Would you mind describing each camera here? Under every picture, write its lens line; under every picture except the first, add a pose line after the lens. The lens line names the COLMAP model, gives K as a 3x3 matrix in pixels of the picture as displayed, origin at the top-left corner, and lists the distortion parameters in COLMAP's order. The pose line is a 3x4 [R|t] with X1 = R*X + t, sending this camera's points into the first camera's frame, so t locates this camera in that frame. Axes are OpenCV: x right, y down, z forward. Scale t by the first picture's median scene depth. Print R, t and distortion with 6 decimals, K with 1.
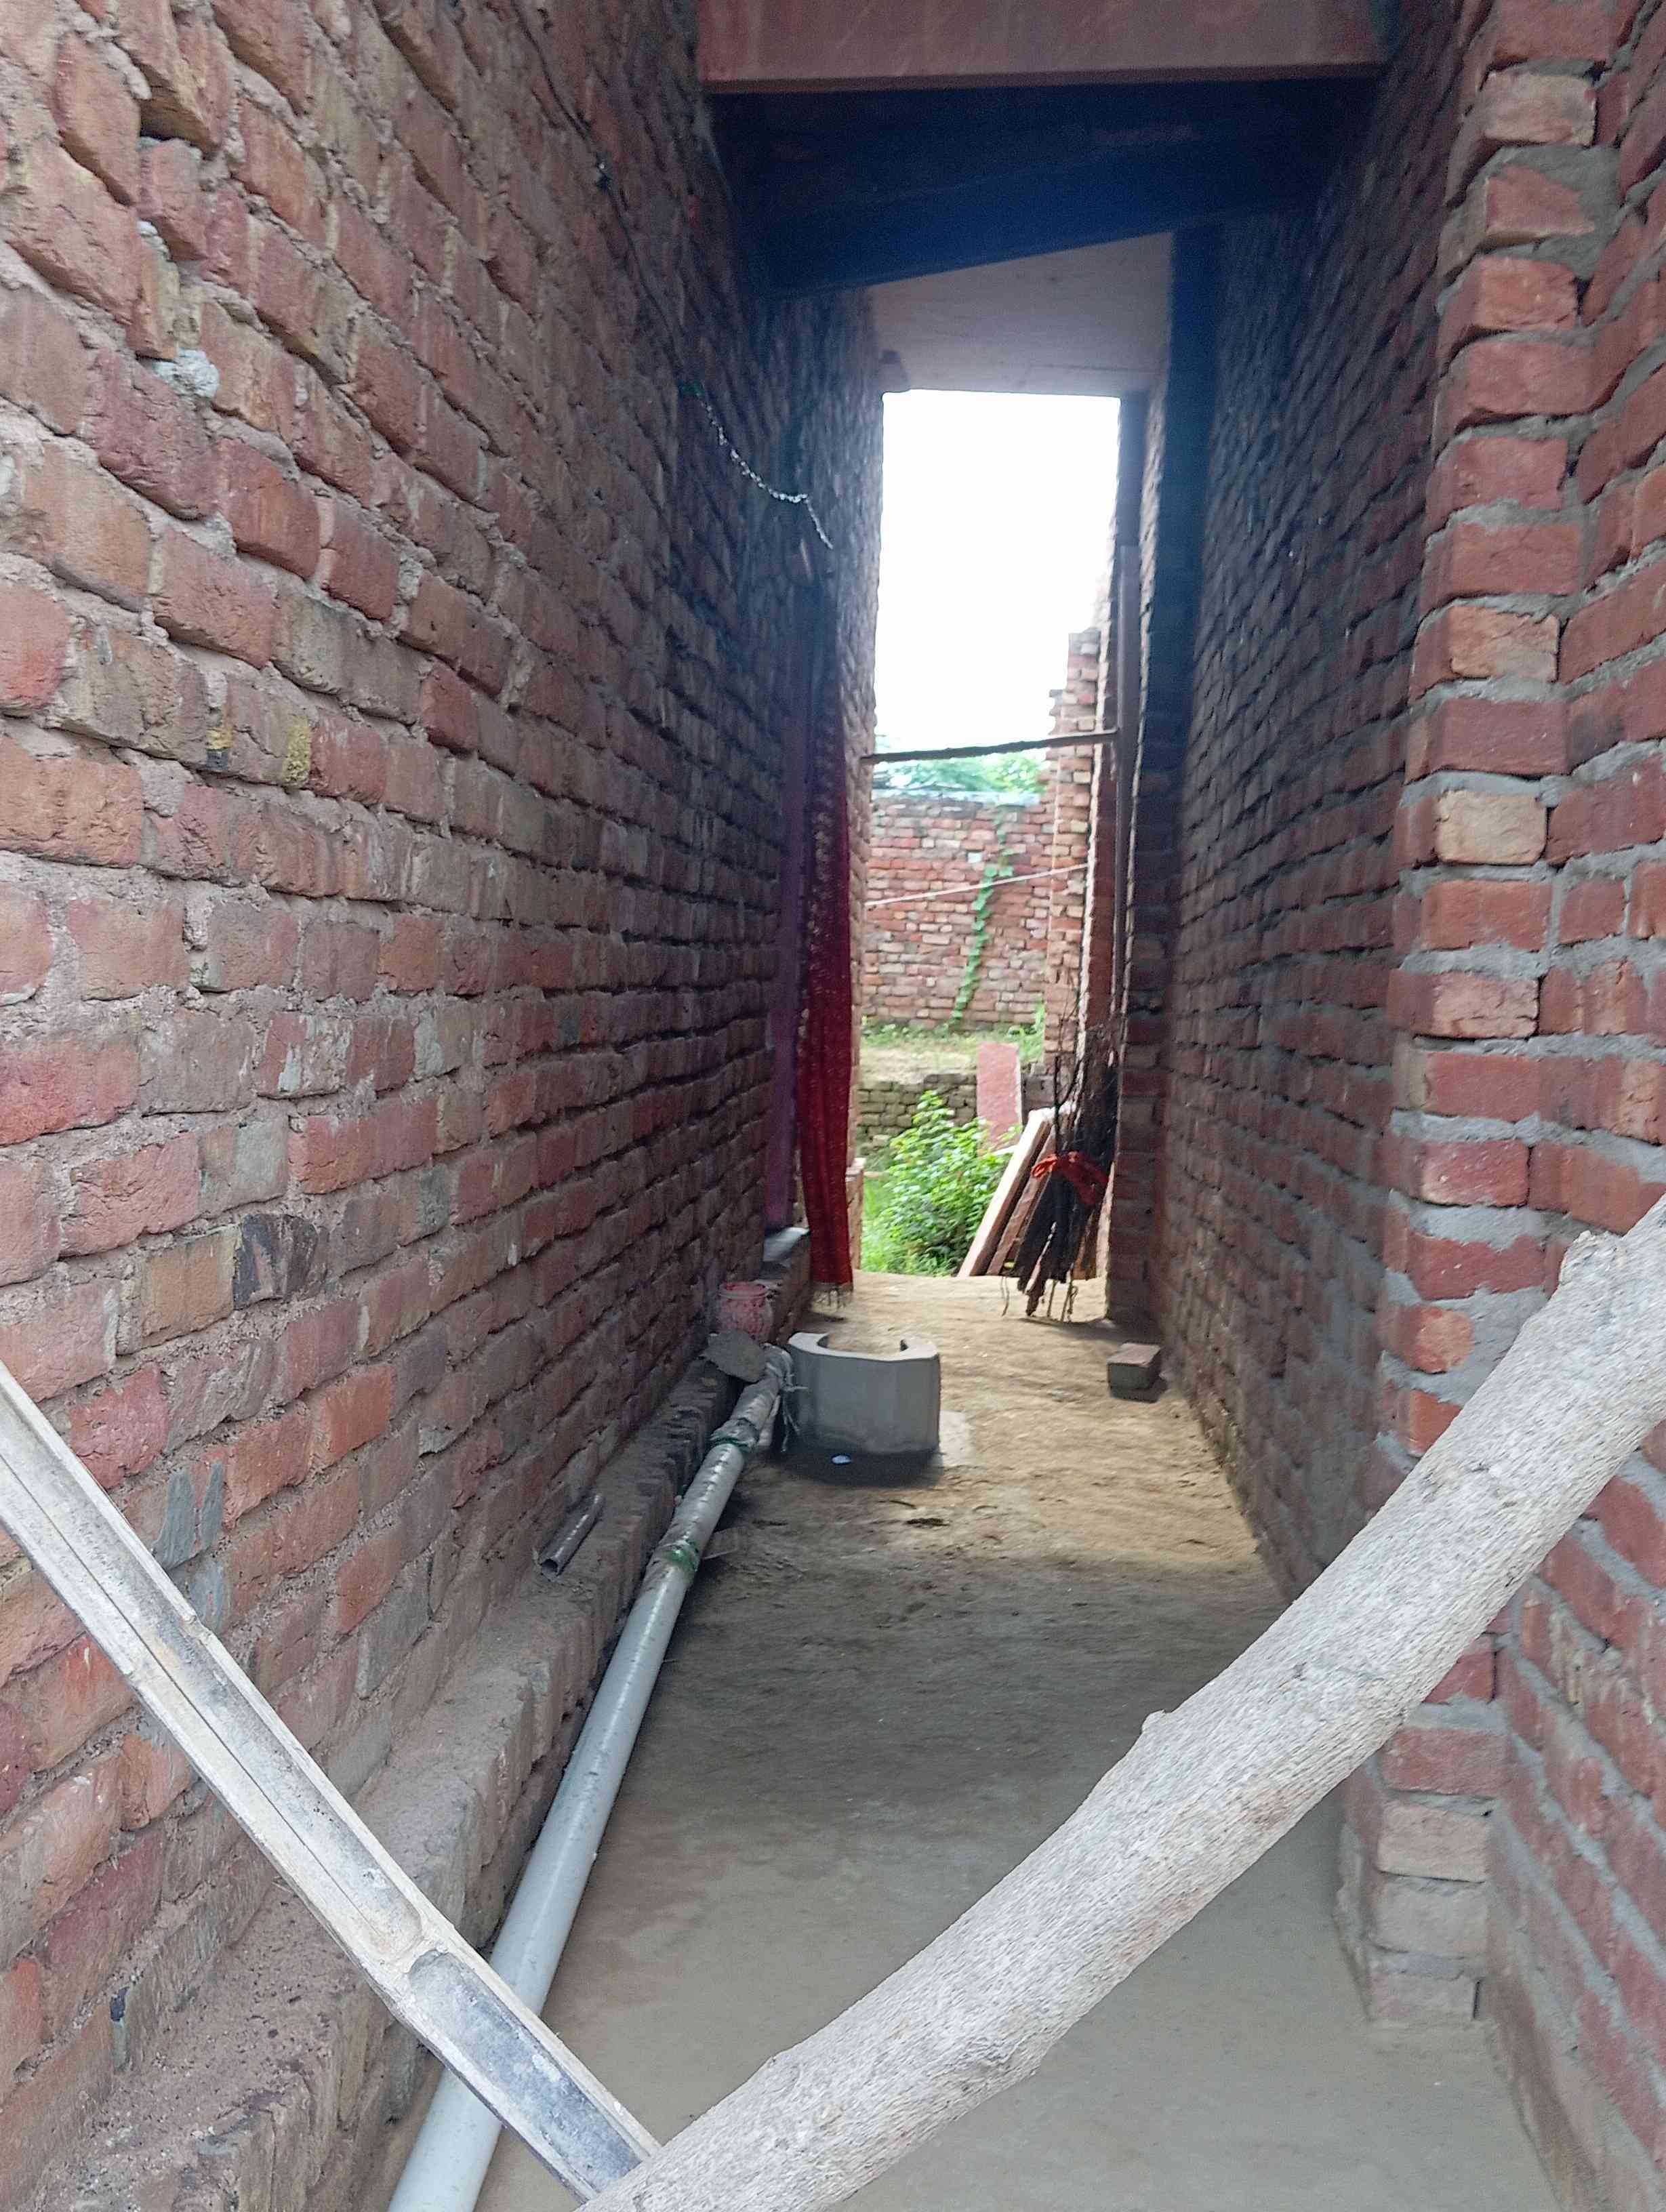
lens RADIAL K [[2246.5, 0, 842.8], [0, 2246.5, 1108.7], [0, 0, 1]] dist [0.016480, 0.000000]
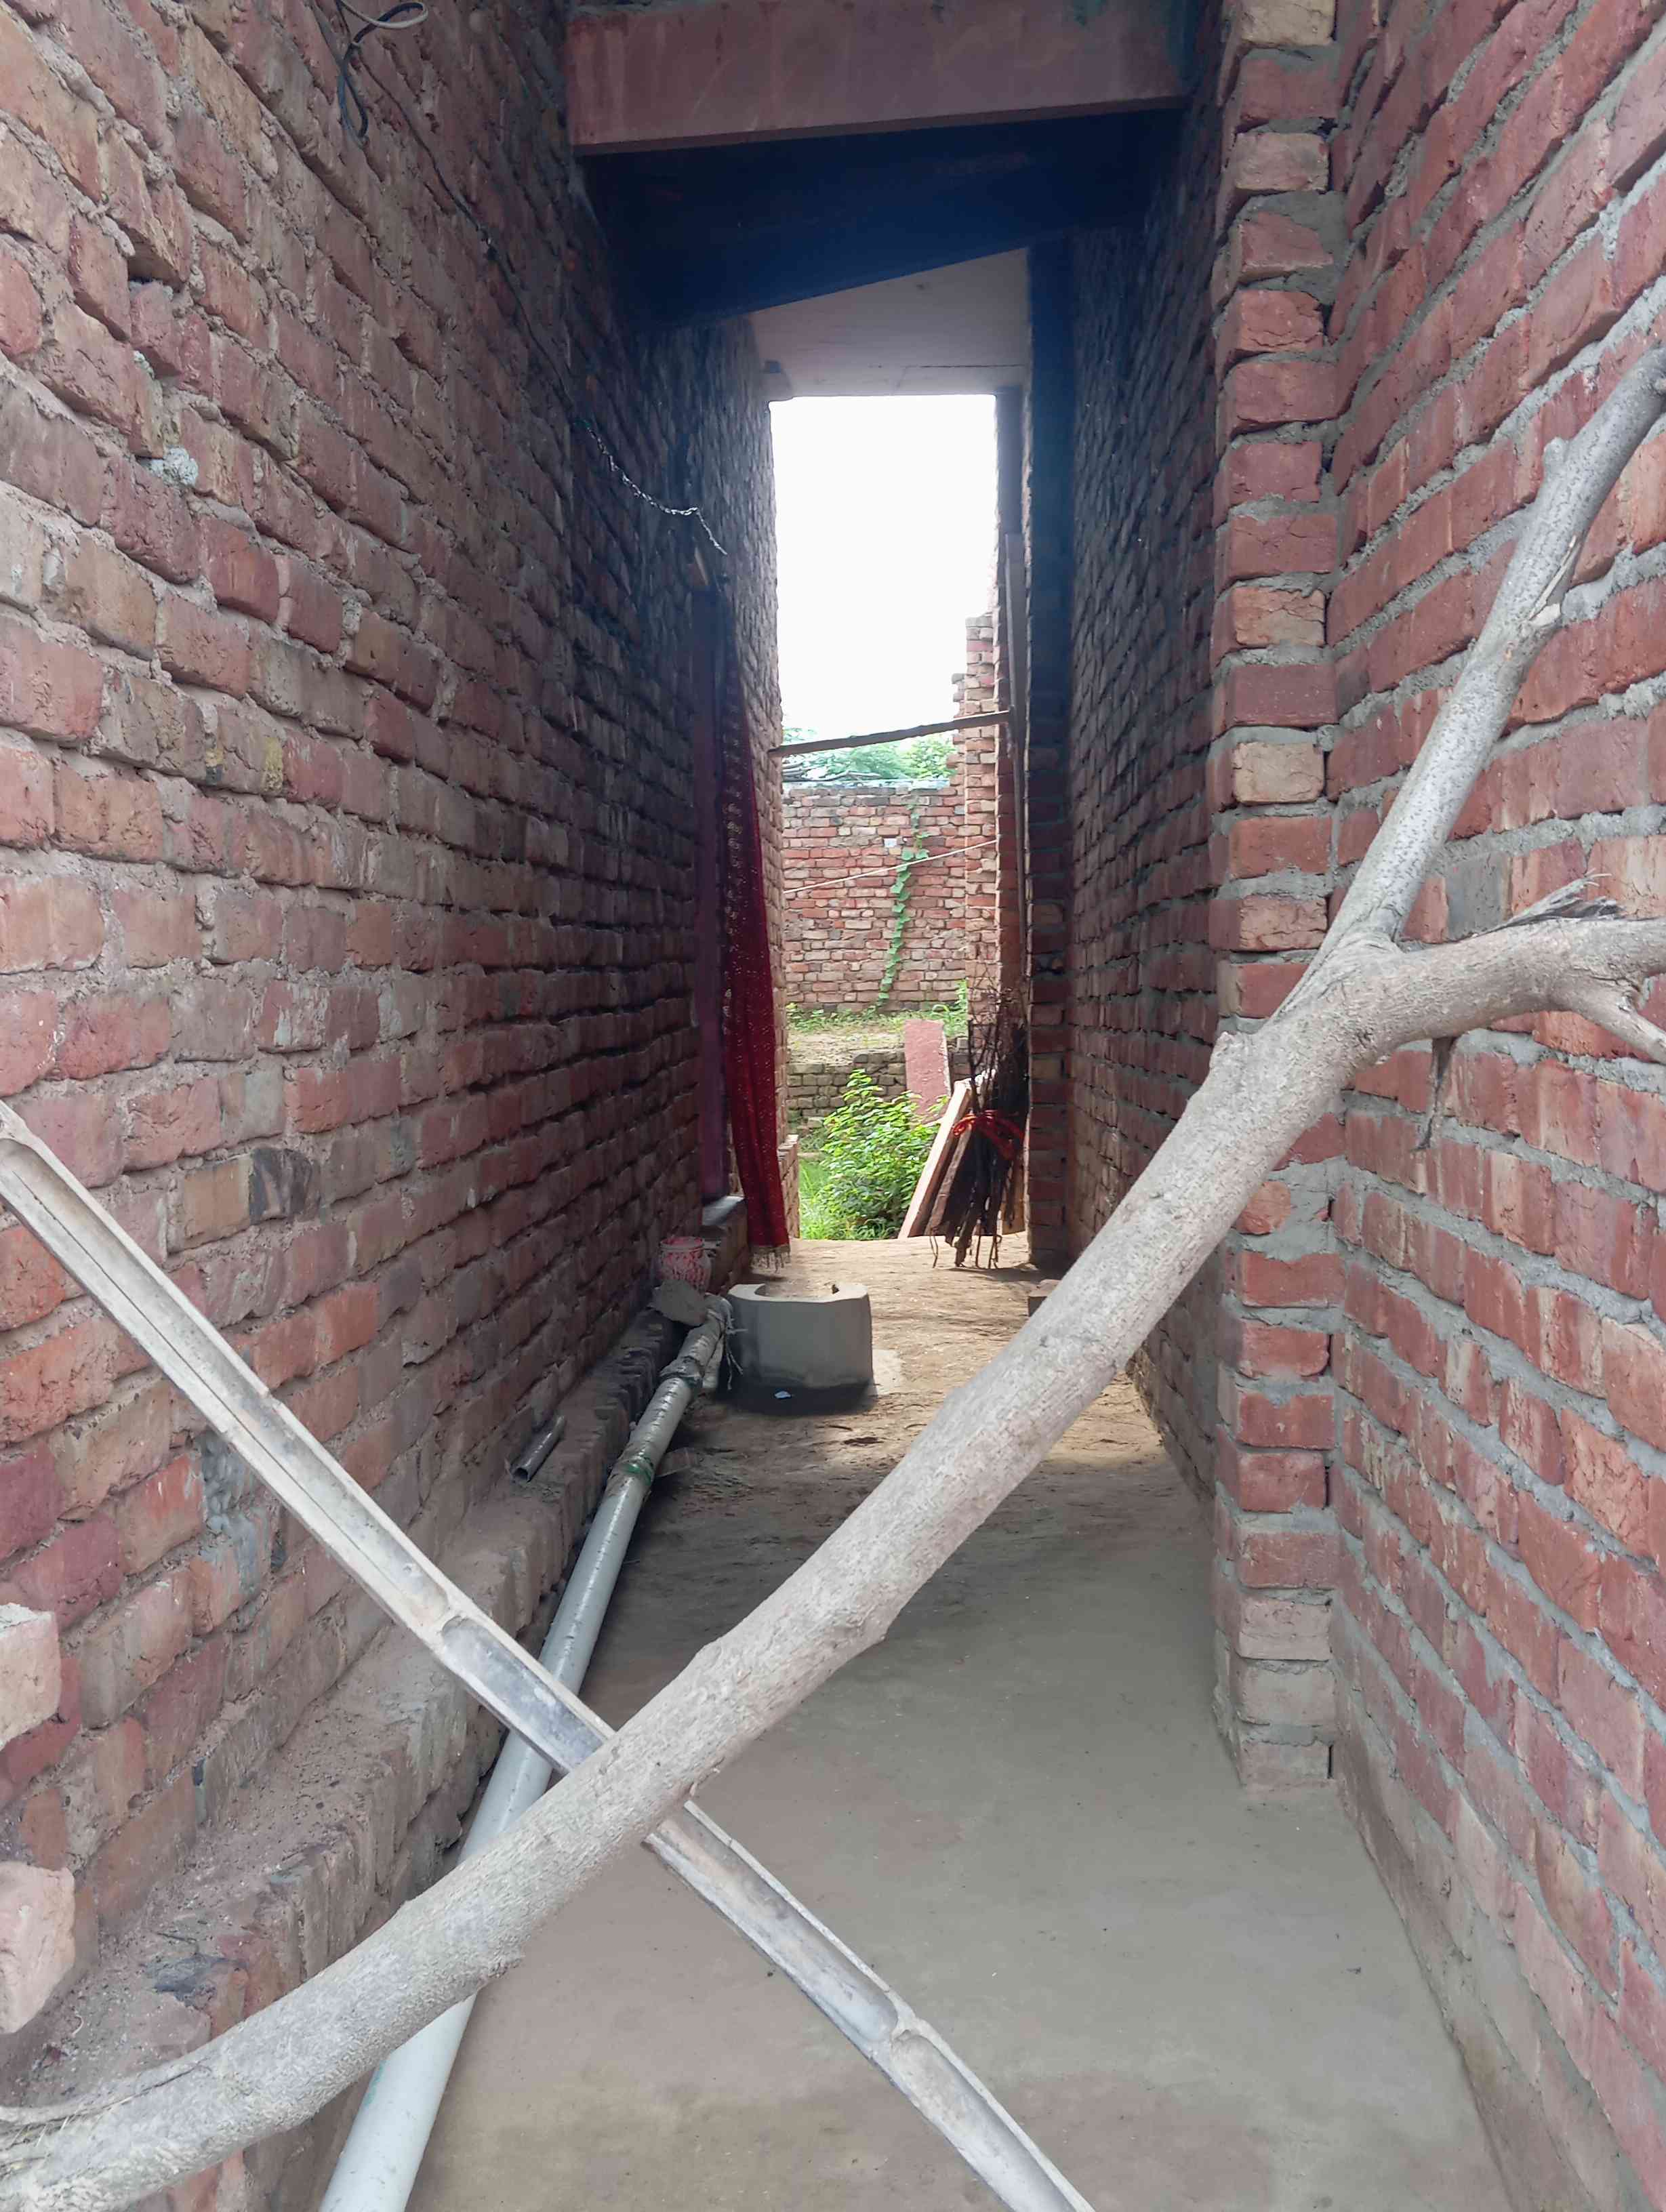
lens RADIAL K [[2246.5, 0, 823.7], [0, 2246.5, 1095.4], [0, 0, 1]] dist [0.016480, 0.000000]
pose [[0.997861, -0.062693, 0.018503, 0.016715], [0.062757, 0.998025, -0.002859, 0.032968], [-0.018287, 0.004014, 0.999825, -0.175729]]
